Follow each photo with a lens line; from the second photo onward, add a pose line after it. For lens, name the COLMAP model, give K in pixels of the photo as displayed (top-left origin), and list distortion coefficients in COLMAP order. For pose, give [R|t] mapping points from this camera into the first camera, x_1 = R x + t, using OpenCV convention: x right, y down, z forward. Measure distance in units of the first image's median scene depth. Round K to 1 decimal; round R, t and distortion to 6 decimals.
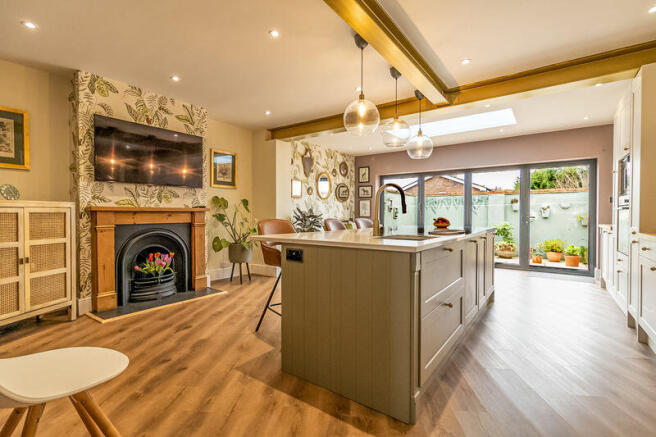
lens RADIAL K [[299.4, 0, 328.0], [0, 299.4, 218.5], [0, 0, 1]] dist [-0.003495, -0.000984]
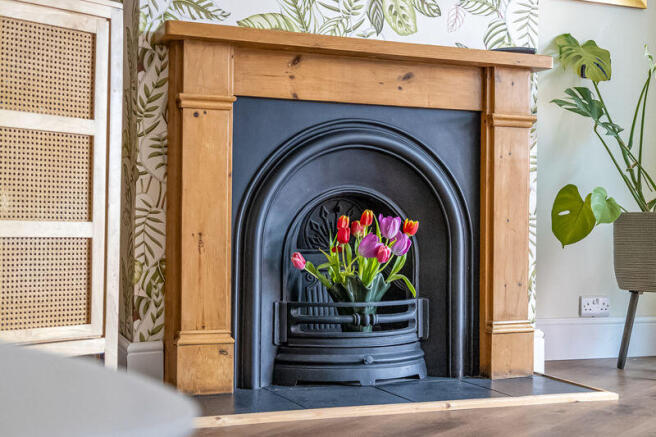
lens RADIAL K [[970.8, 0, 328.0], [0, 970.8, 218.5], [0, 0, 1]] dist [-0.004956, -0.013584]
pose [[0.850739, 0.010728, -0.525479, -0.145401], [-0.022685, 0.999609, -0.016318, 0.136423], [0.525099, 0.025803, 0.850650, 0.249560]]
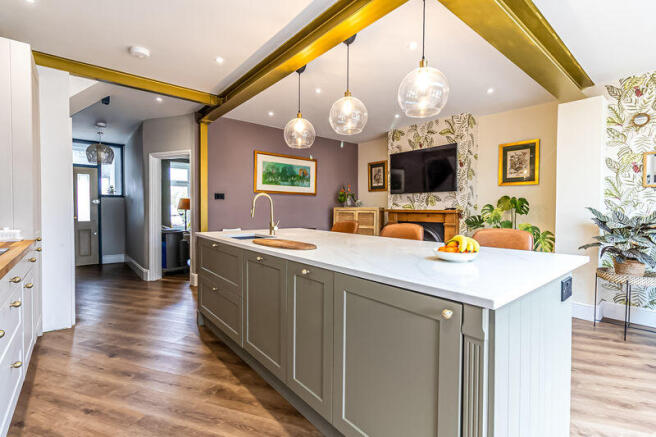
lens RADIAL K [[299.4, 0, 328.0], [0, 299.4, 218.5], [0, 0, 1]] dist [-0.003495, -0.000984]
pose [[-0.235026, 0.032009, -0.971462, 0.828204], [-0.019374, 0.999105, 0.037607, -0.040062], [0.971796, 0.027659, -0.234195, 0.925041]]
